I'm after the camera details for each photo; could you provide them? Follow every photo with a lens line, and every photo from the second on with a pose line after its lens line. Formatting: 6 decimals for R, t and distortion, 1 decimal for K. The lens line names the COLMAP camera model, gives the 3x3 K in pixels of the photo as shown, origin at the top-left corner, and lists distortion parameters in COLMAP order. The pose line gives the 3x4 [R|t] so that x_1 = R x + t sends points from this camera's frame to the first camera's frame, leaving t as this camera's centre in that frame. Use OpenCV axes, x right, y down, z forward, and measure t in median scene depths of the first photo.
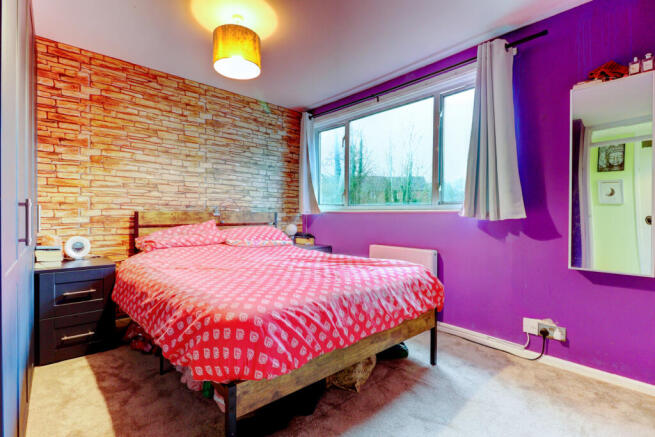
lens RADIAL K [[306.8, 0, 323.5], [0, 306.8, 219.0], [0, 0, 1]] dist [-0.000472, -0.001406]
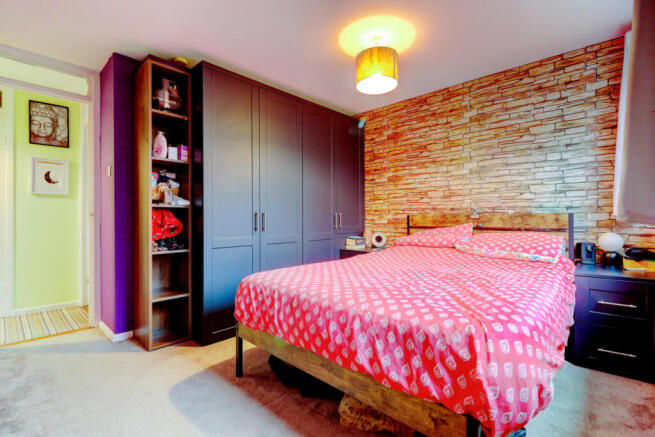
lens RADIAL K [[306.8, 0, 323.5], [0, 306.8, 216.3], [0, 0, 1]] dist [-0.000472, -0.001406]
pose [[0.058461, -0.009752, -0.998242, 0.534392], [-0.010641, 0.999889, -0.010392, -0.003383], [0.998233, 0.011229, 0.058351, 0.496091]]
